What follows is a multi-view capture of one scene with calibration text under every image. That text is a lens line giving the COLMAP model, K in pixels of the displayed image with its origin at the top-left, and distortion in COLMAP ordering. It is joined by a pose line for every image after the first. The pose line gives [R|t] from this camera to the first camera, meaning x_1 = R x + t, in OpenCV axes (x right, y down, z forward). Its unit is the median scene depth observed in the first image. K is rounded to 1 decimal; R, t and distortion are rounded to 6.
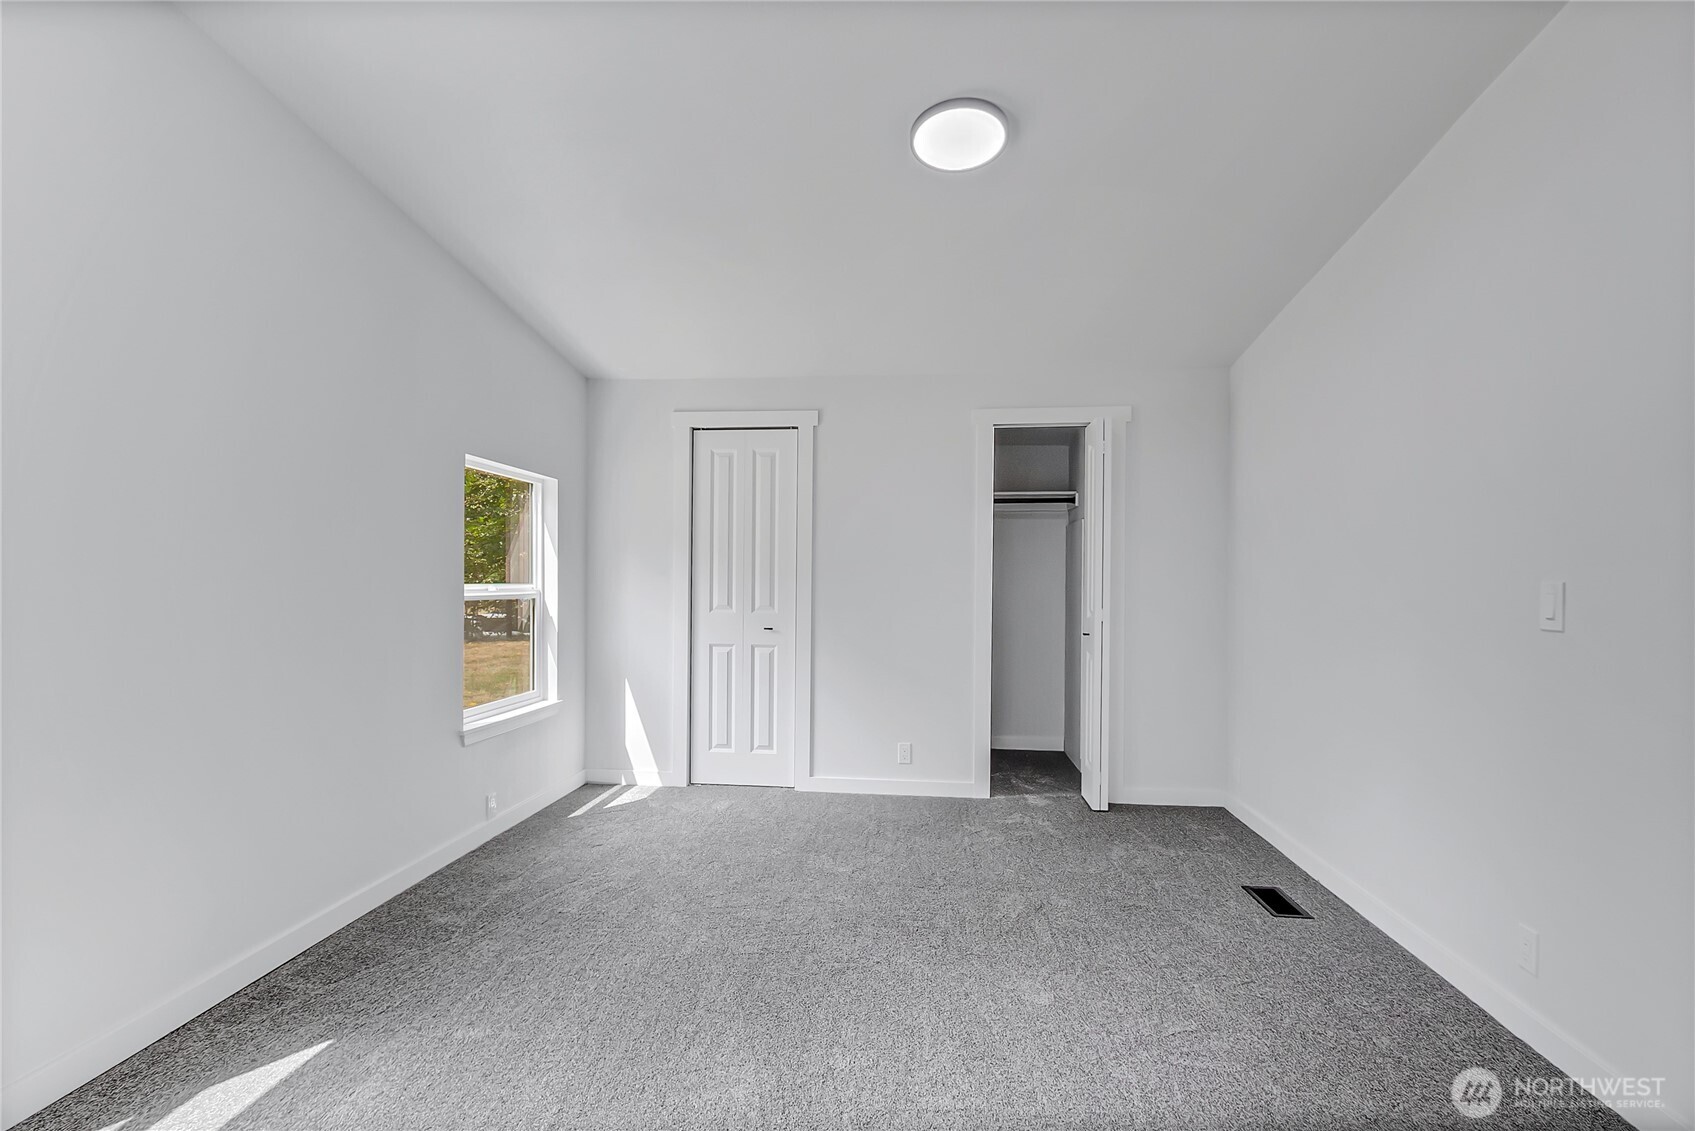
lens RADIAL K [[810.2, 0, 847.3], [0, 810.2, 585.8], [0, 0, 1]] dist [0.000839, 0.000281]
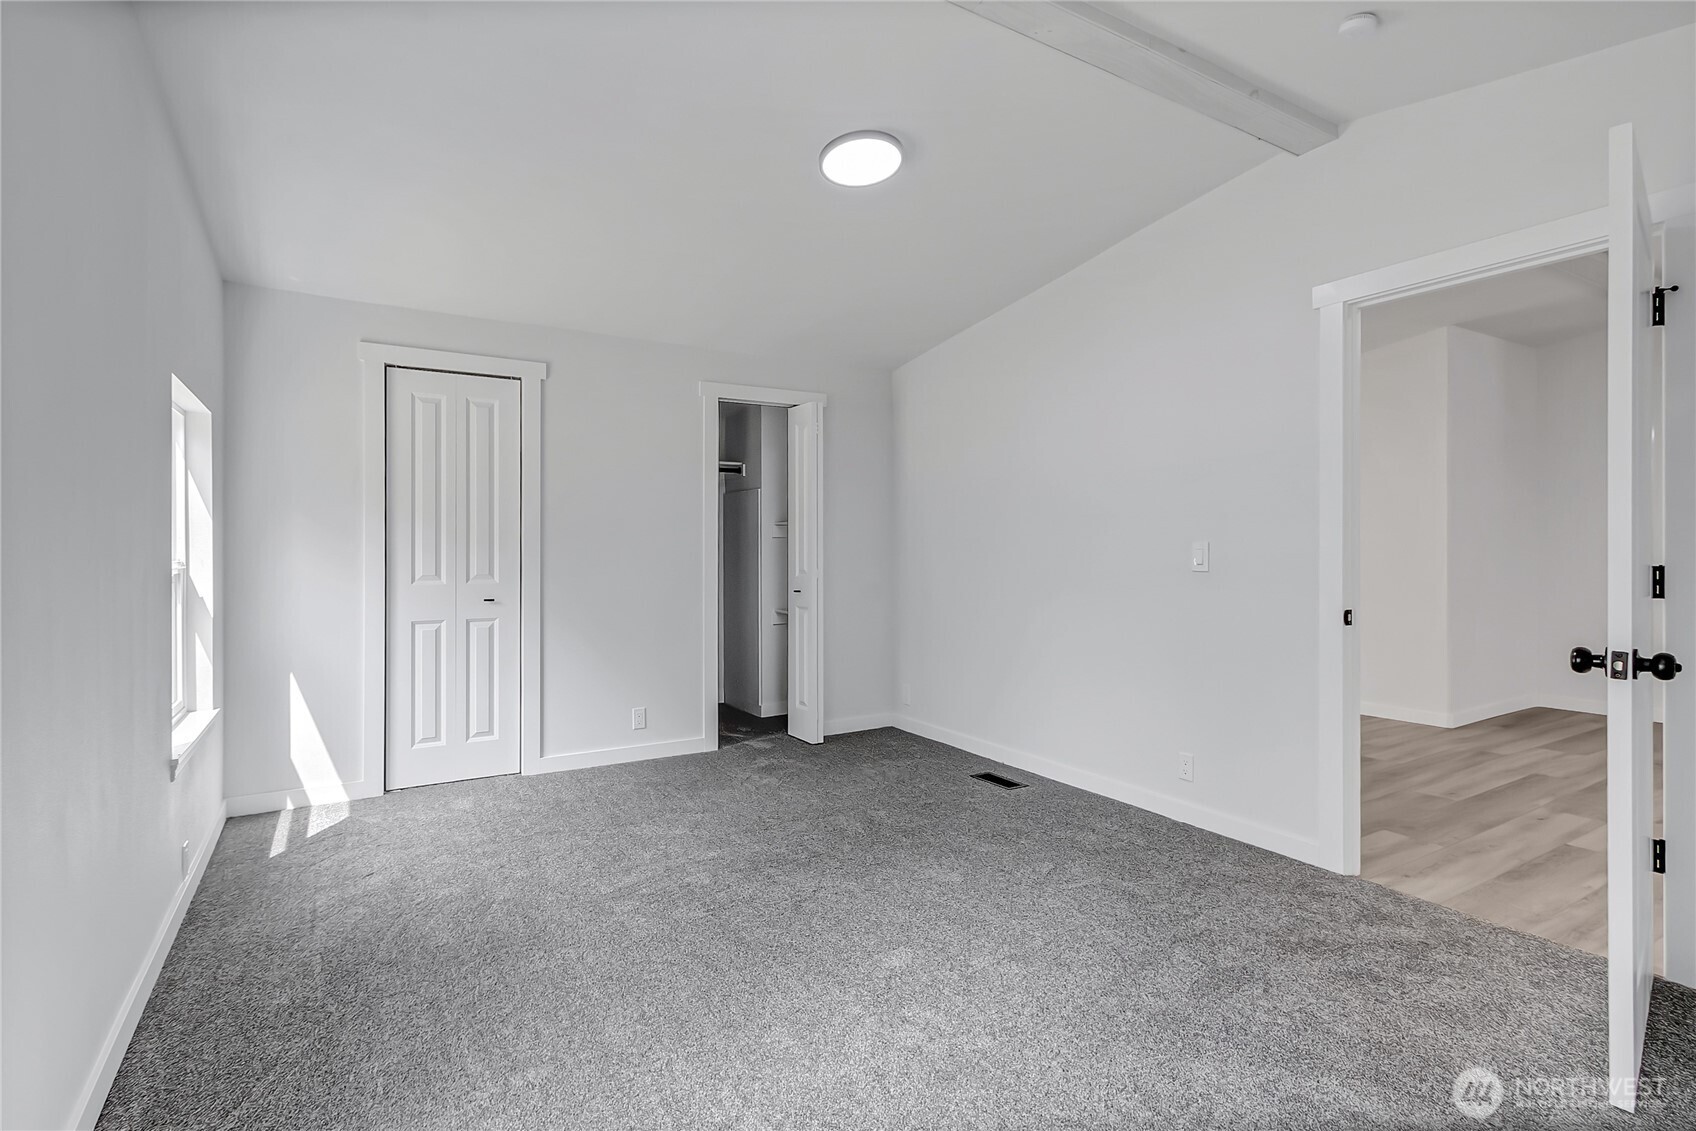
lens RADIAL K [[812.9, 0, 846.6], [0, 812.9, 544.3], [0, 0, 1]] dist [0.001911, 0.000437]
pose [[0.796325, -0.006194, 0.604838, -0.327537], [0.010227, 0.999942, -0.003226, -0.001607], [-0.604783, 0.008755, 0.796342, 0.047793]]
